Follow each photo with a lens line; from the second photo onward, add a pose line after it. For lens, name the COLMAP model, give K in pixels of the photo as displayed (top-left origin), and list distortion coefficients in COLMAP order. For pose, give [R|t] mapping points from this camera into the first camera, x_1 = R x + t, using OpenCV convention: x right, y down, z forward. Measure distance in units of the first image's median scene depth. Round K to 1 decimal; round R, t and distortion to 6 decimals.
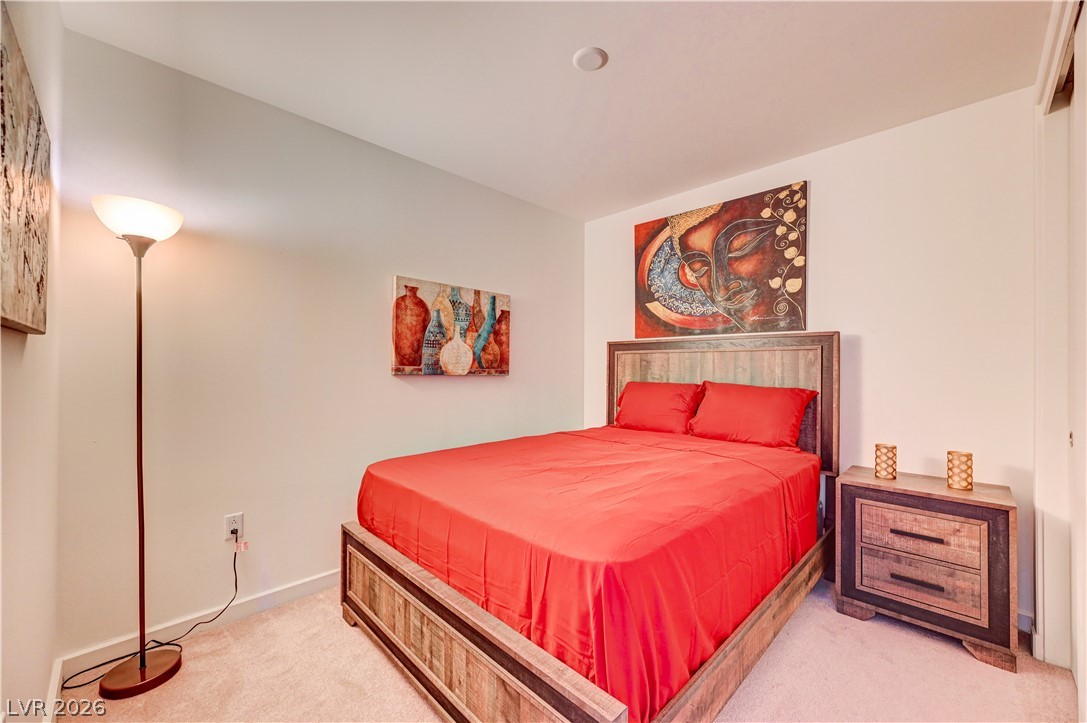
lens RADIAL K [[428.9, 0, 544.9], [0, 428.9, 365.5], [0, 0, 1]] dist [0.002054, 0.000105]
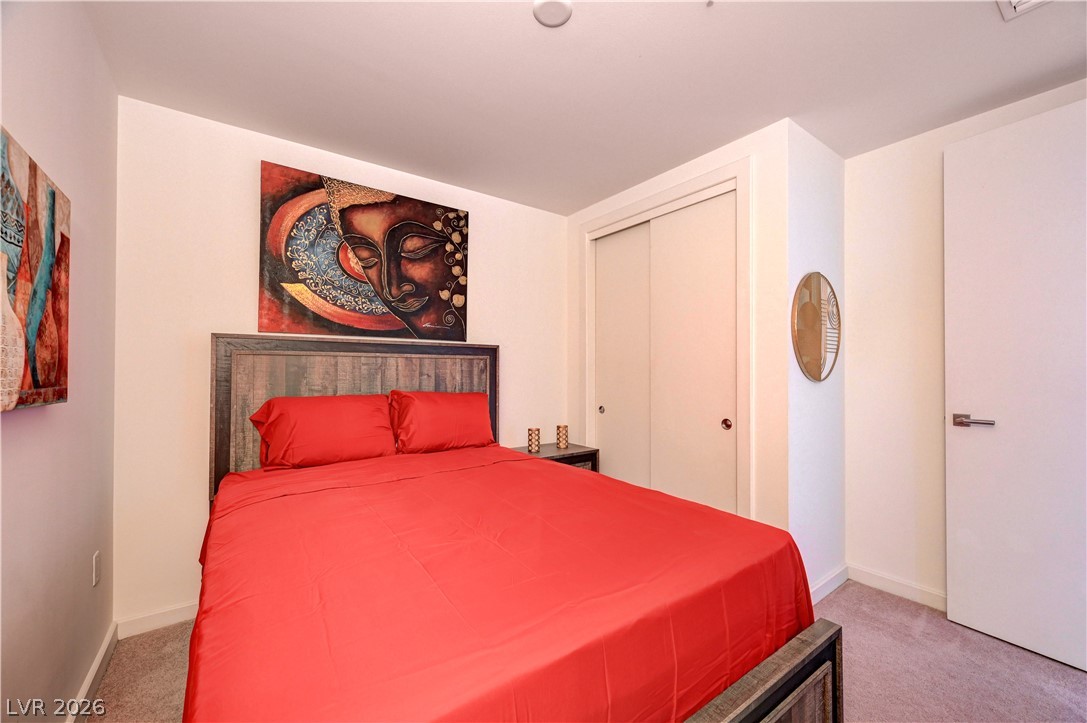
lens RADIAL K [[428.9, 0, 544.9], [0, 428.9, 365.5], [0, 0, 1]] dist [0.002054, 0.000105]
pose [[0.154077, 0.006020, 0.988040, -0.419613], [-0.005917, 0.999969, -0.005170, -0.011337], [-0.988041, -0.005049, 0.154108, 0.520829]]
